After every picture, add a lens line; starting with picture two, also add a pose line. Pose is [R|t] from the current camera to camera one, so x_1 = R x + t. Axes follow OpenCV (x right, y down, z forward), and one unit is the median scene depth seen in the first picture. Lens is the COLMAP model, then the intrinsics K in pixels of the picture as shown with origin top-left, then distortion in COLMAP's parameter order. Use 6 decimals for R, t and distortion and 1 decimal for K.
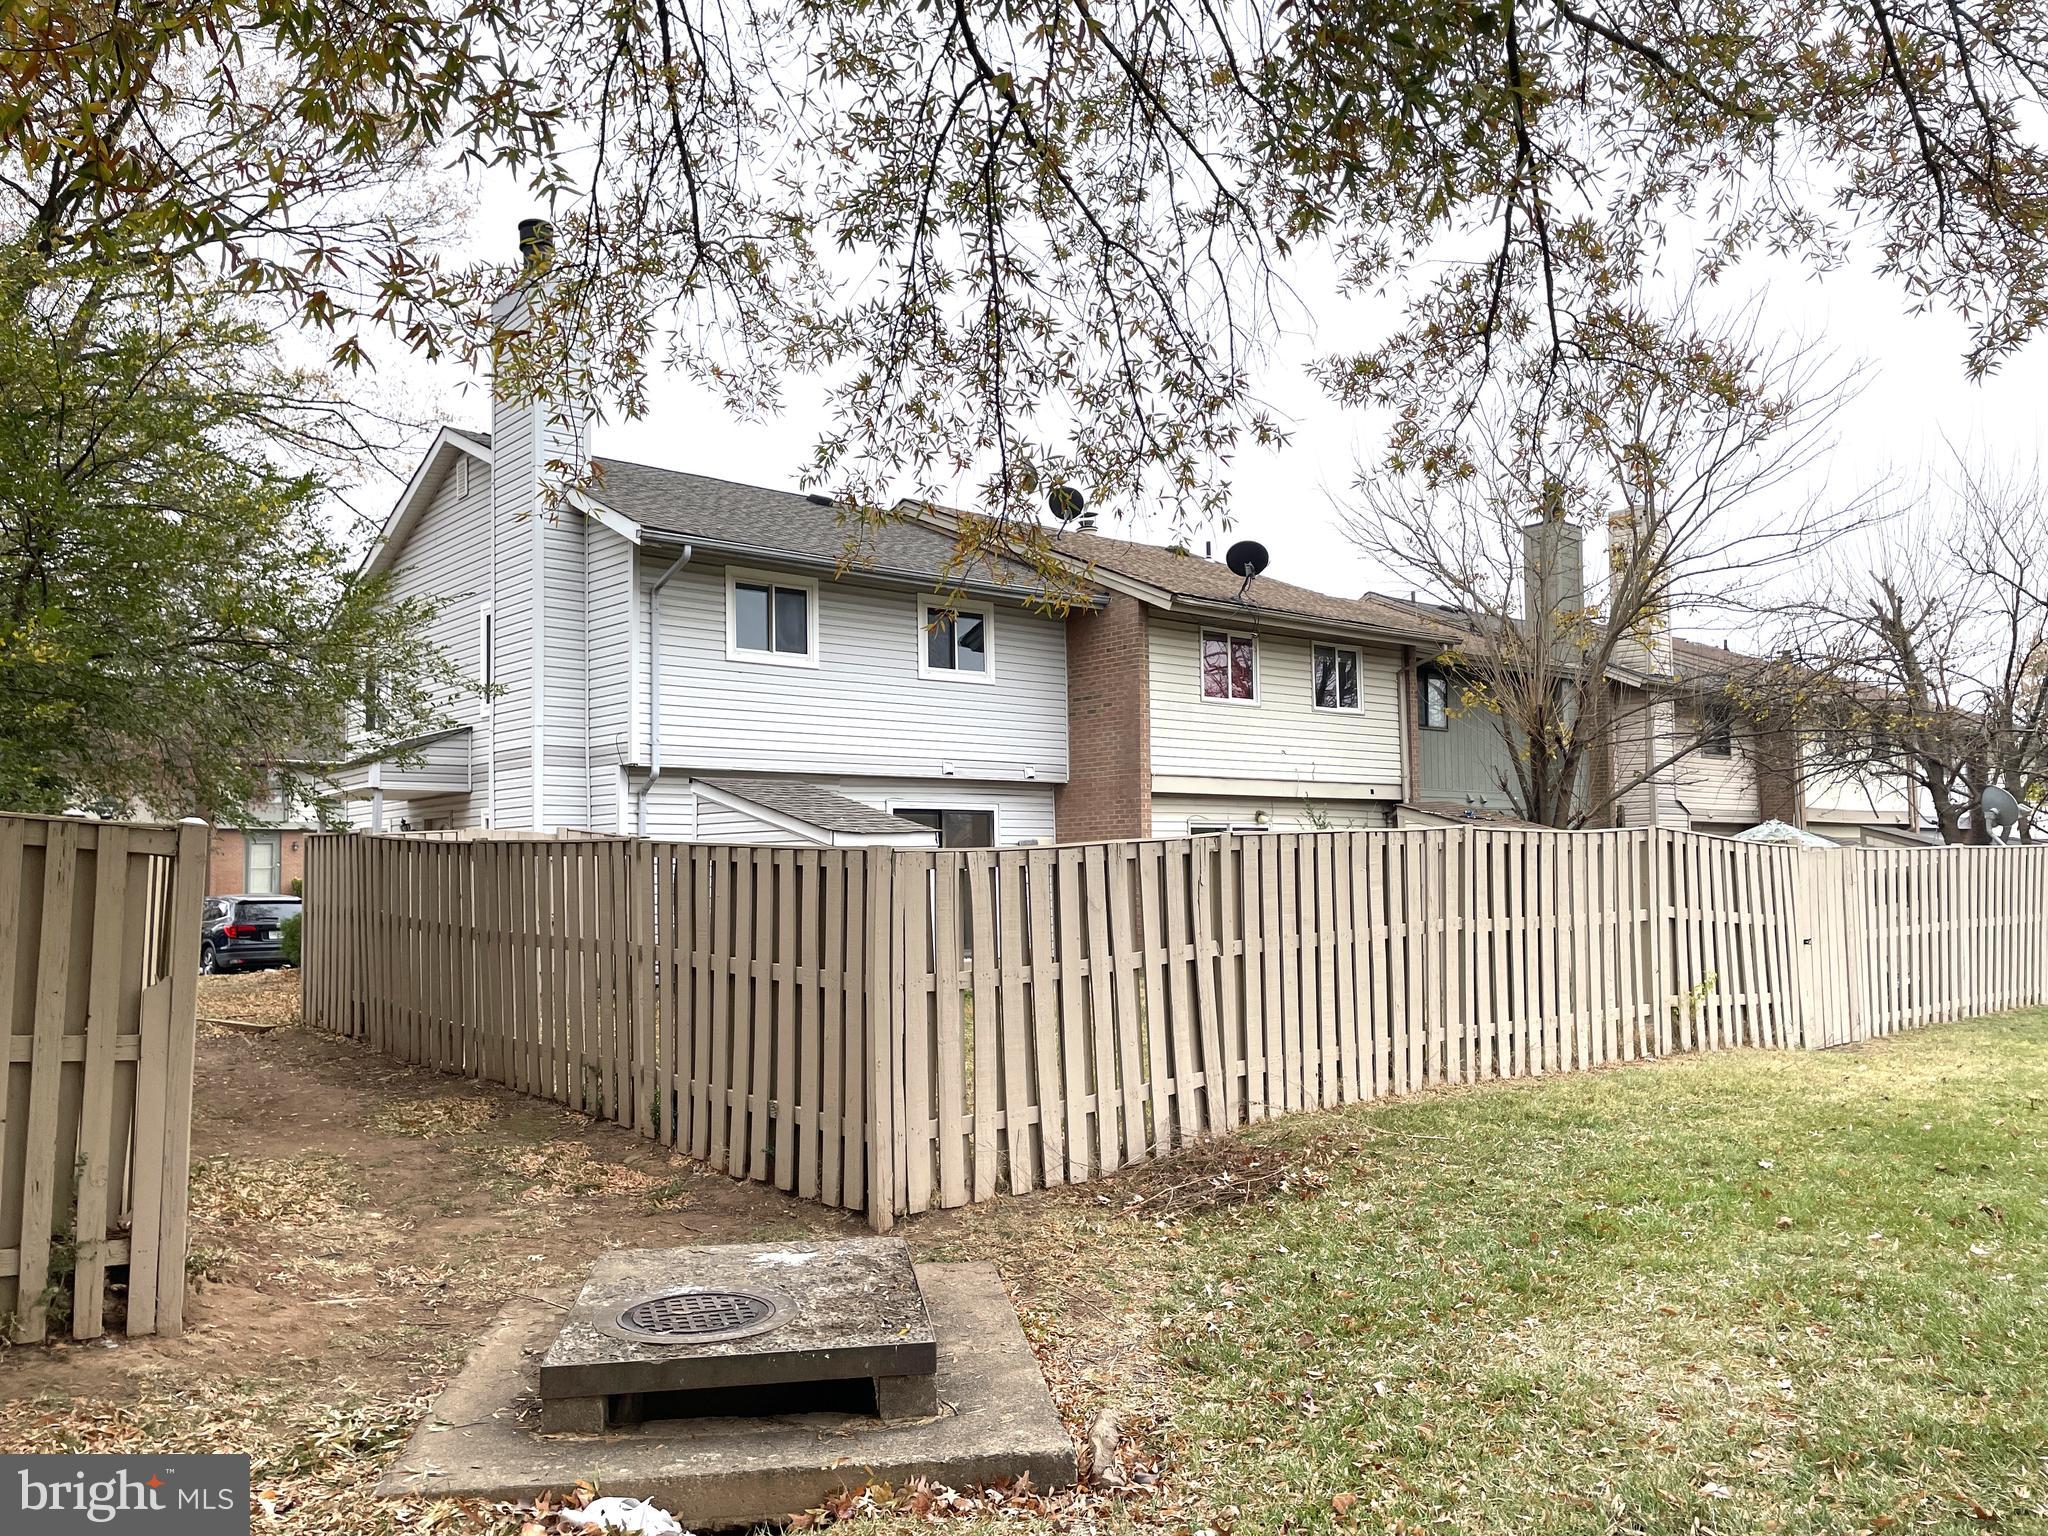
lens RADIAL K [[1558.2, 0, 1024.3], [0, 1558.2, 774.3], [0, 0, 1]] dist [0.051463, -0.006577]
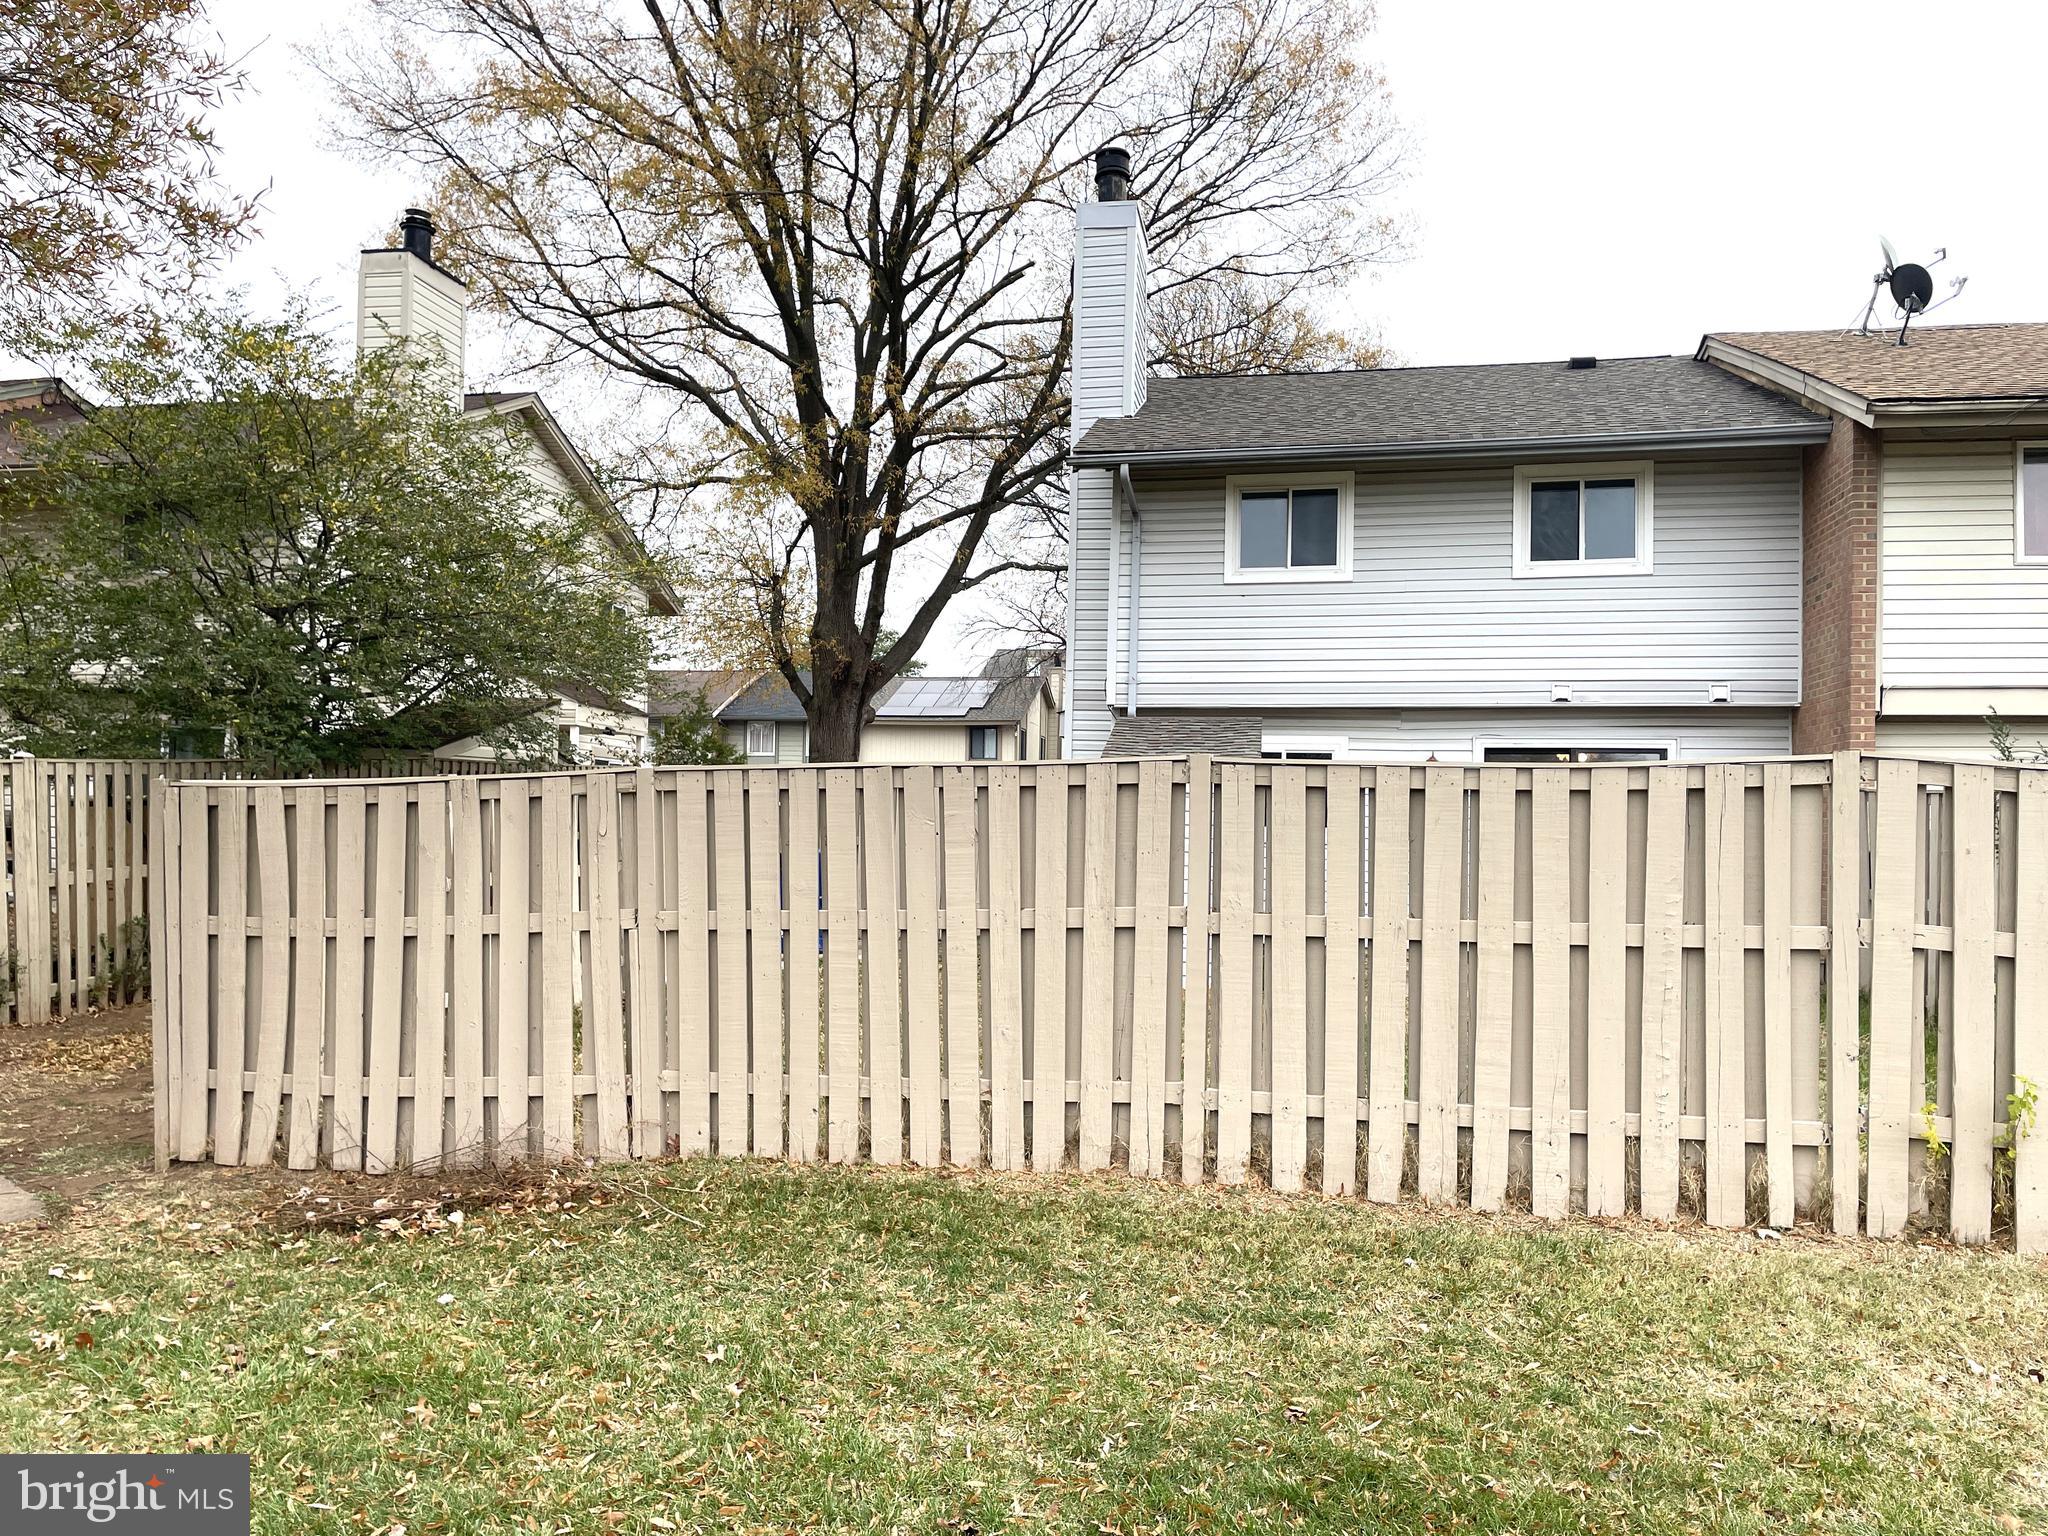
lens RADIAL K [[1558.2, 0, 1011.7], [0, 1558.2, 787.1], [0, 0, 1]] dist [0.051463, -0.006577]
pose [[0.601531, 0.002488, -0.798846, 0.423655], [0.027205, 0.999351, 0.023598, 0.017490], [0.798386, -0.035927, 0.601073, 0.347342]]
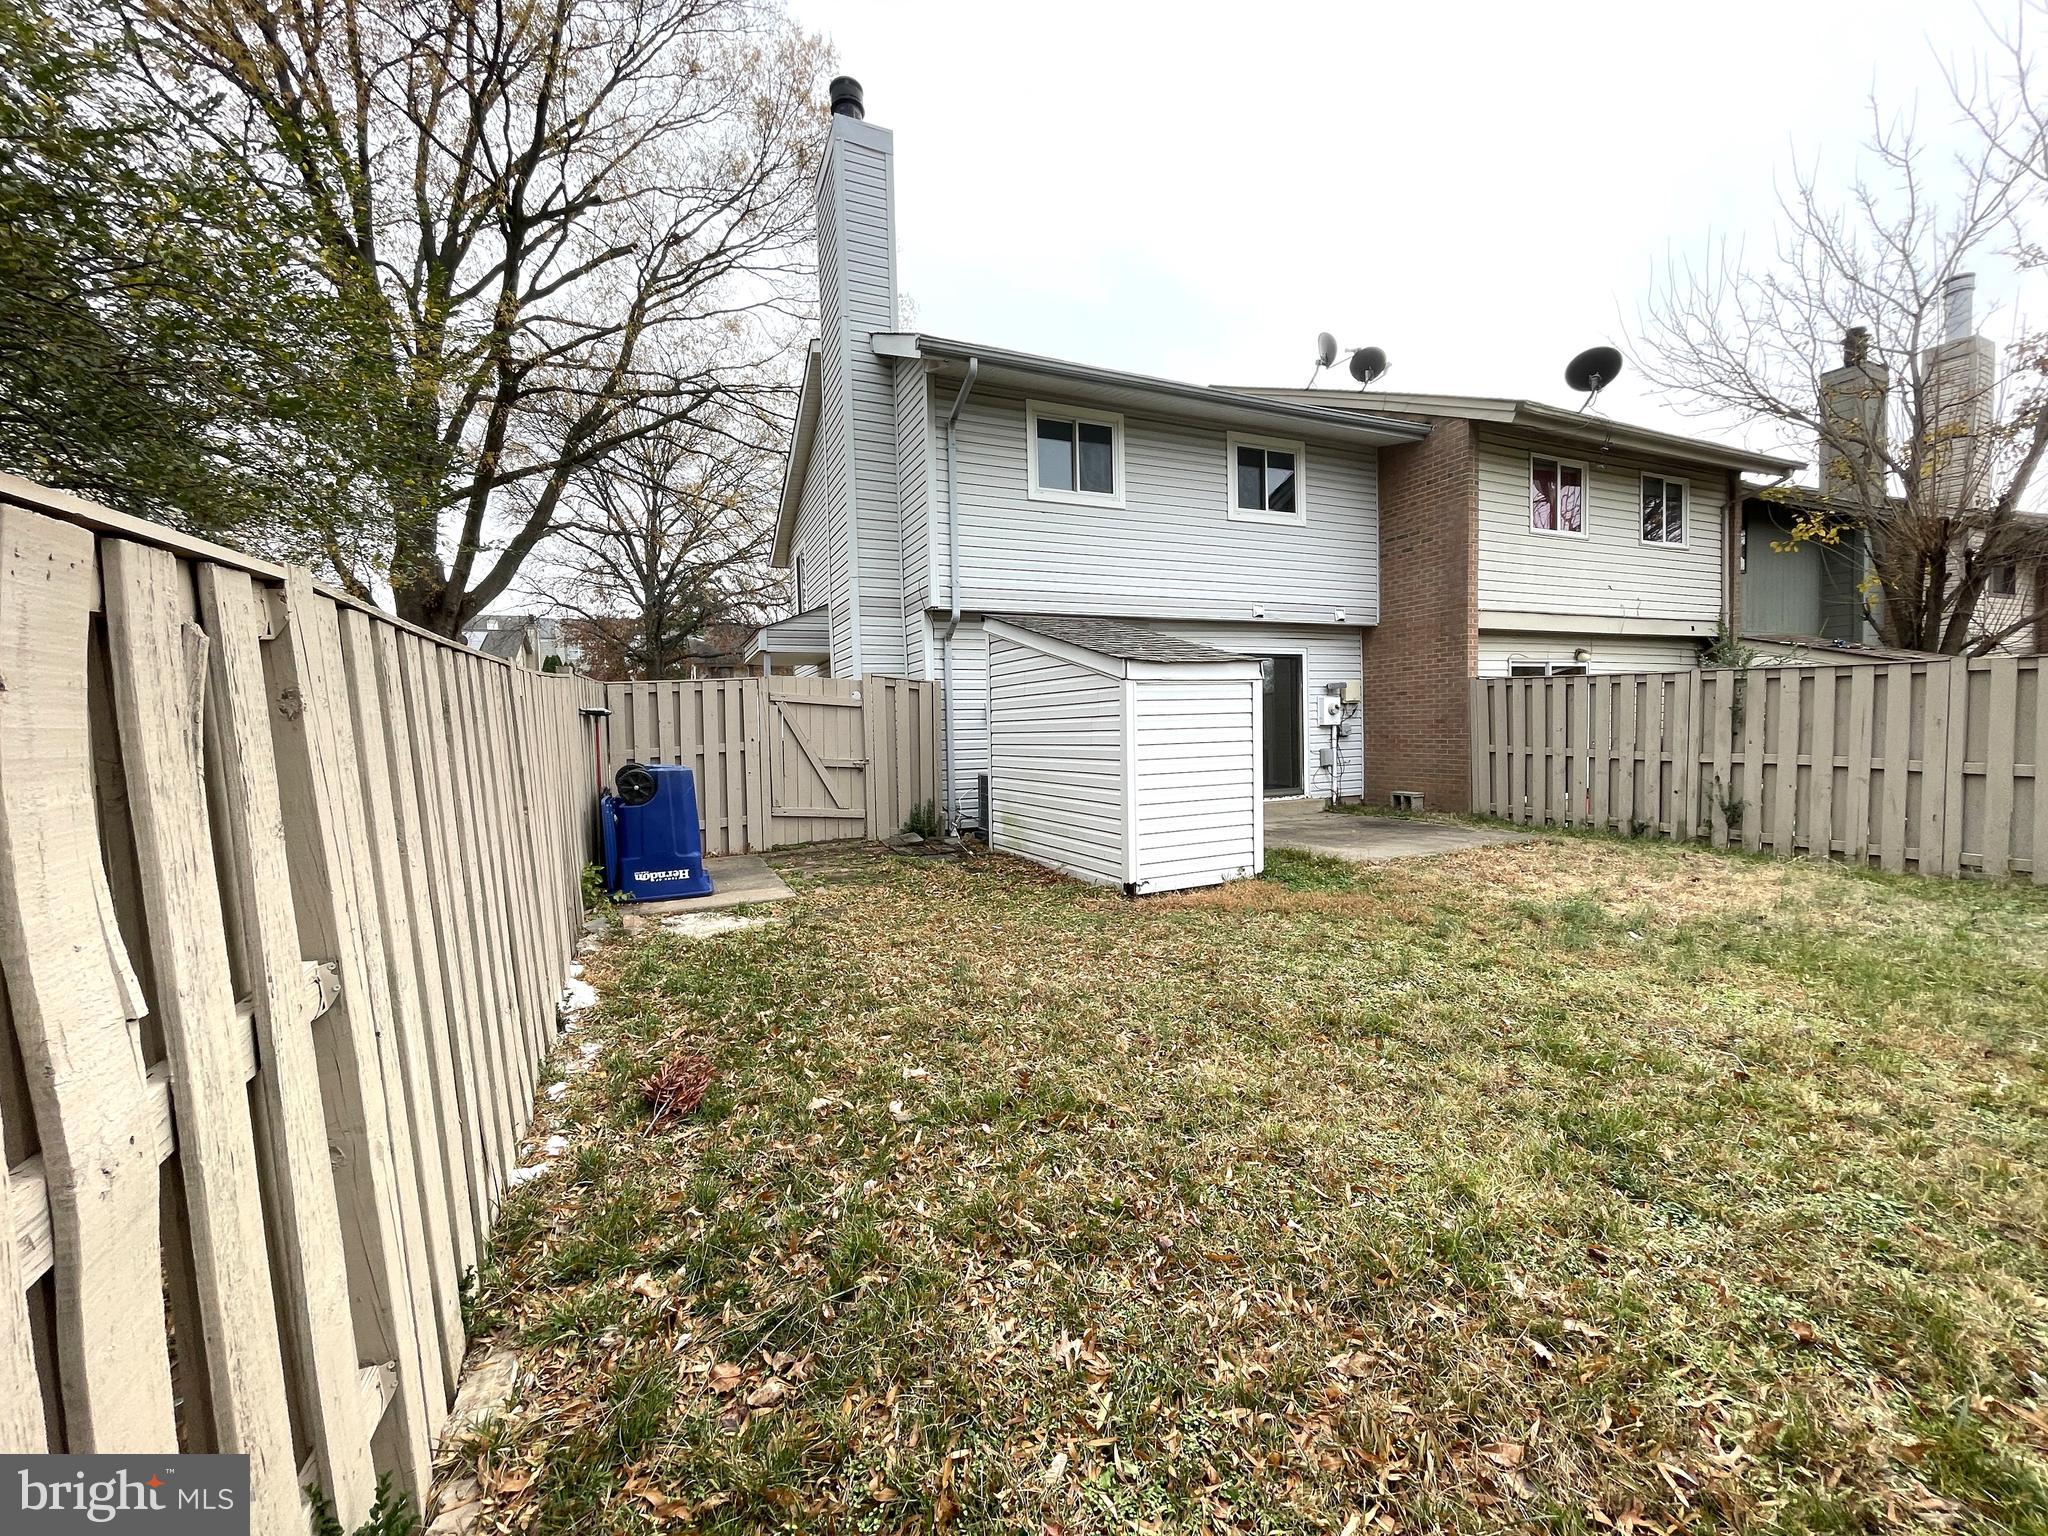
lens RADIAL K [[821.8, 0, 1018.8], [0, 821.8, 768.0], [0, 0, 1]] dist [-0.001717, -0.000299]
pose [[0.955678, 0.004560, -0.294378, -0.042527], [0.031030, 0.992751, 0.116114, 0.031889], [0.292773, -0.120102, 0.948609, 0.467027]]
